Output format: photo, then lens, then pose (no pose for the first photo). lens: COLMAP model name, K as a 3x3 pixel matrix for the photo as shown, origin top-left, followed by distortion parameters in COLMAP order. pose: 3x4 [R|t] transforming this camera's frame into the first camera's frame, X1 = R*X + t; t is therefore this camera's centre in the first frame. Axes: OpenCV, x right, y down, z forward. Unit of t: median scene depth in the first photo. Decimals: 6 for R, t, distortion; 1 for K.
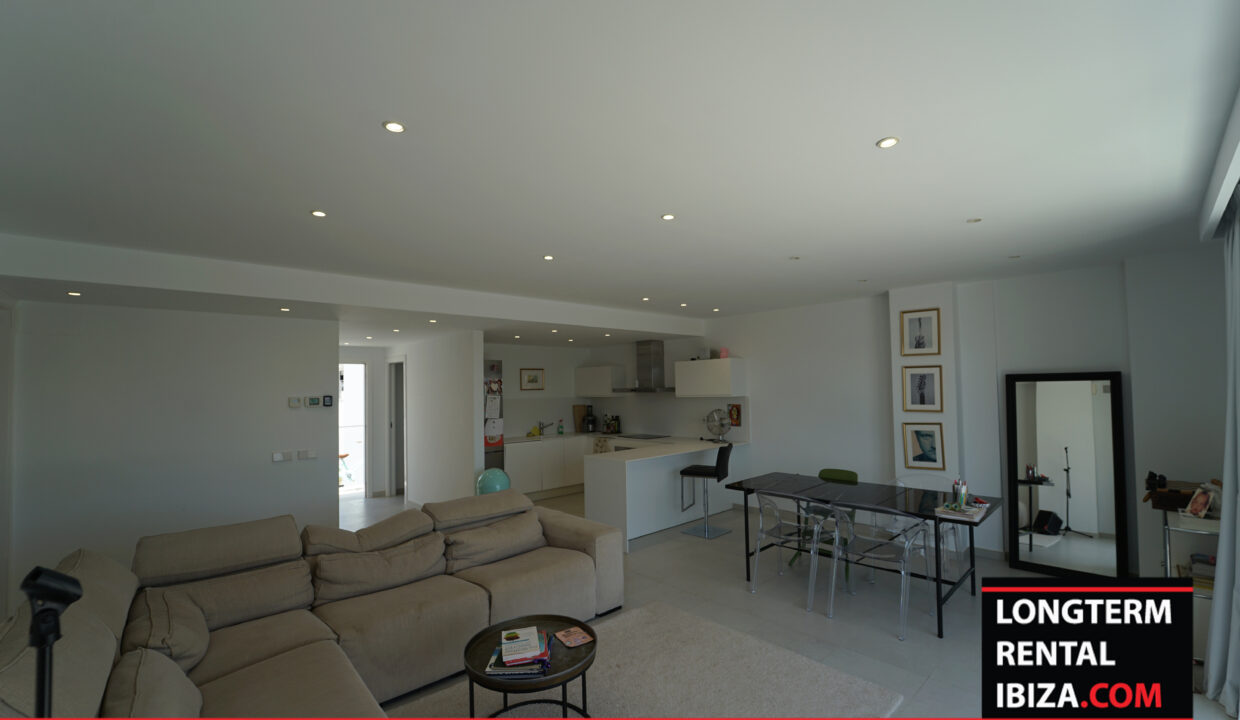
lens RADIAL K [[509.7, 0, 626.3], [0, 509.7, 365.7], [0, 0, 1]] dist [-0.023282, 0.000634]
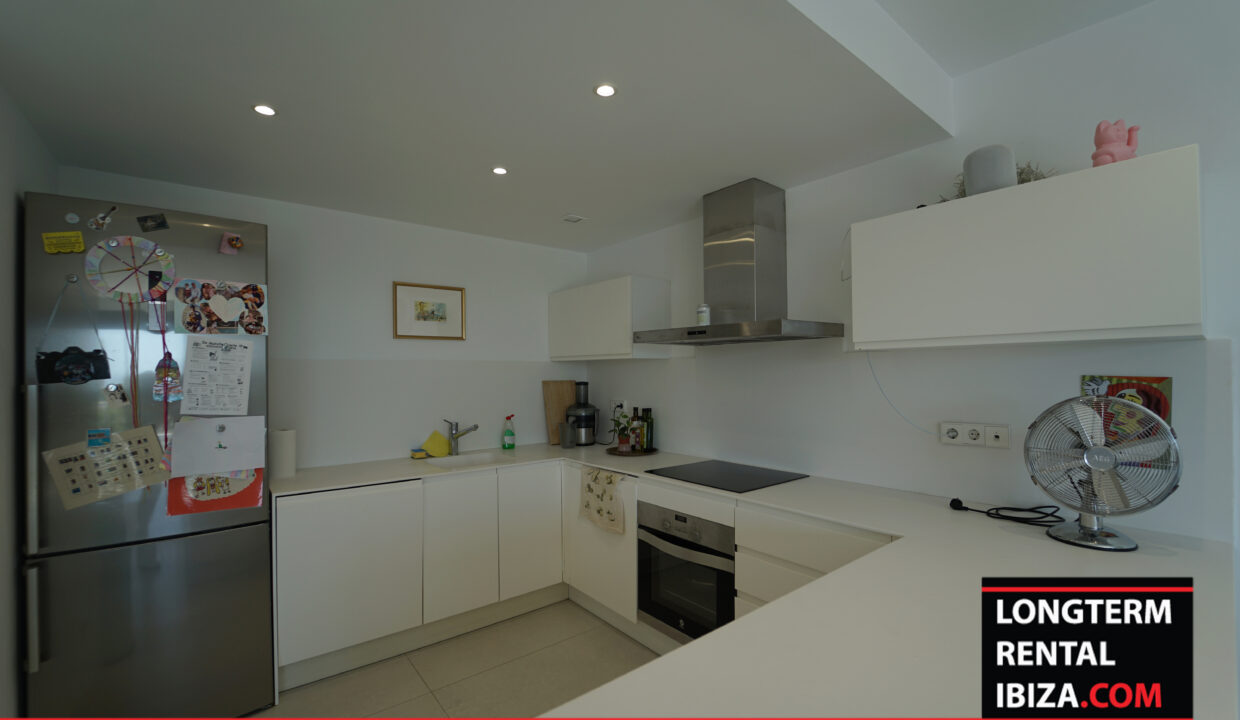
lens RADIAL K [[509.7, 0, 620.9], [0, 509.7, 376.7], [0, 0, 1]] dist [-0.023282, 0.000634]
pose [[0.996881, 0.011896, -0.078018, -0.008765], [-0.007845, 0.998614, 0.052037, 0.063501], [0.078529, -0.051263, 0.995593, 0.720597]]
